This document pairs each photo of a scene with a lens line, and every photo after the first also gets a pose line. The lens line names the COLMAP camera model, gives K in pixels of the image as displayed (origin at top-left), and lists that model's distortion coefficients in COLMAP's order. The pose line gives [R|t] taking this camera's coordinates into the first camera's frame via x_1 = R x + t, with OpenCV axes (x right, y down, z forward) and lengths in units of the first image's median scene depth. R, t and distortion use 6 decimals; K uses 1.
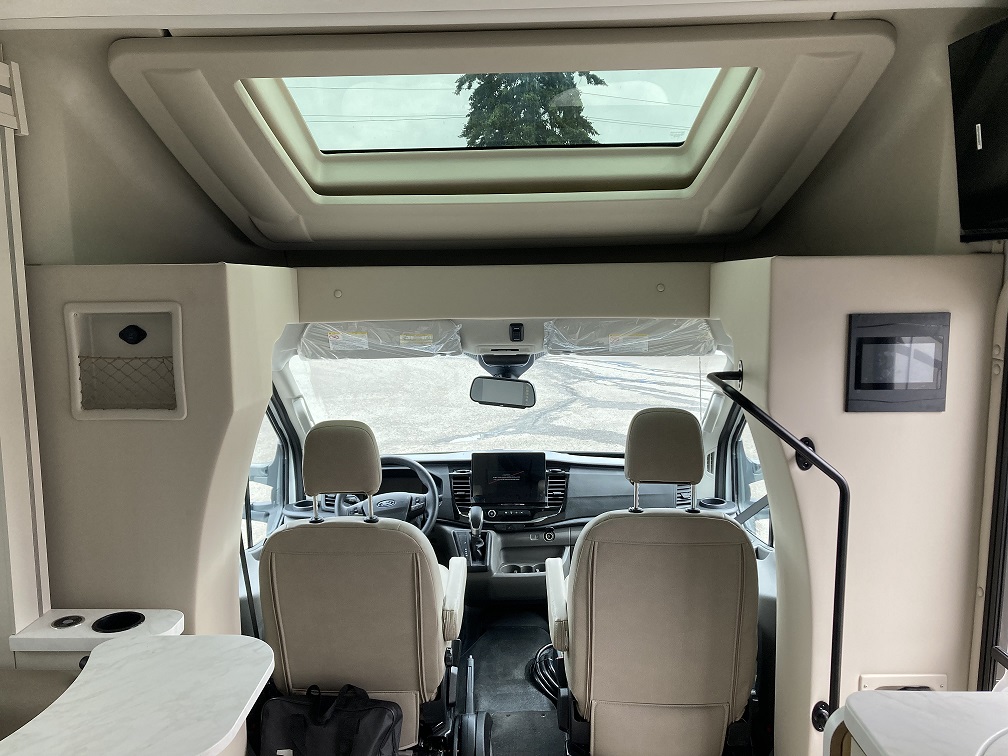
lens RADIAL K [[828.9, 0, 489.6], [0, 828.9, 378.1], [0, 0, 1]] dist [0.083819, -0.097778]
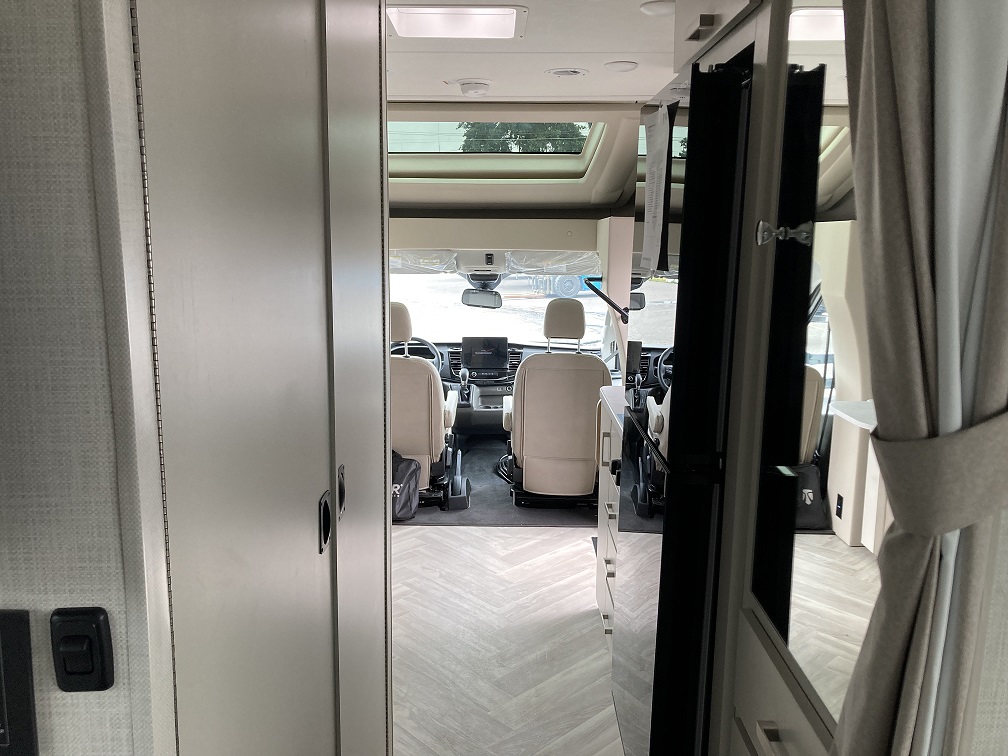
lens RADIAL K [[833.5, 0, 504.0], [0, 833.5, 378.0], [0, 0, 1]] dist [0.078432, -0.098381]
pose [[0.999584, 0.017915, 0.022589, 0.028865], [-0.018947, 0.998748, 0.046299, 0.110544], [-0.021732, -0.046707, 0.998672, -0.732741]]
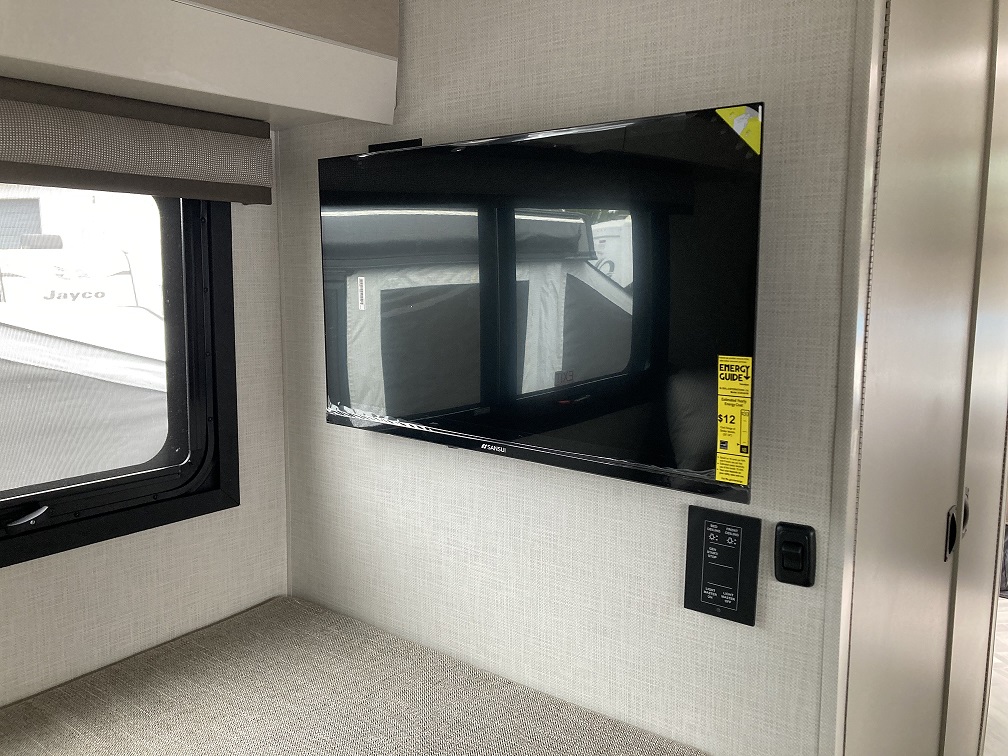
lens RADIAL K [[826.0, 0, 504.9], [0, 826.0, 366.4], [0, 0, 1]] dist [0.003422, 0.002319]
pose [[0.793726, 0.085529, -0.602232, -0.000837], [-0.086762, 0.995861, 0.027081, 0.150955], [0.602055, 0.030756, 0.797862, -0.967056]]
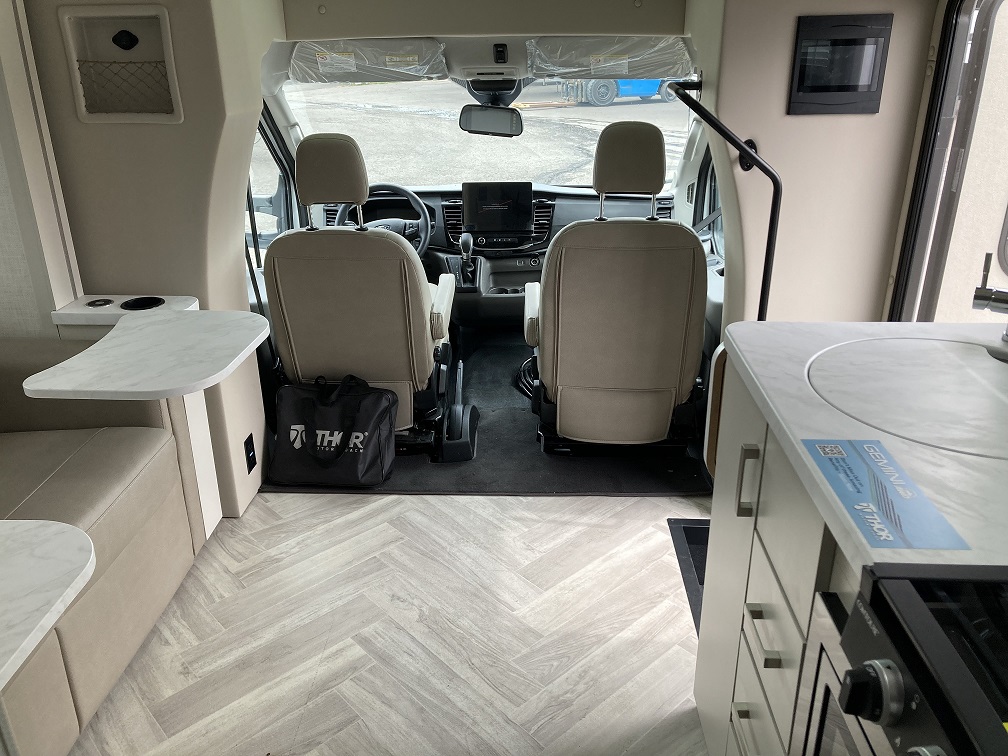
lens RADIAL K [[833.5, 0, 504.0], [0, 833.5, 378.0], [0, 0, 1]] dist [0.078432, -0.098381]
pose [[0.999953, 0.004716, -0.008446, 0.048907], [-0.002347, 0.965307, 0.261107, 0.061482], [0.009384, -0.261075, 0.965273, -0.105075]]
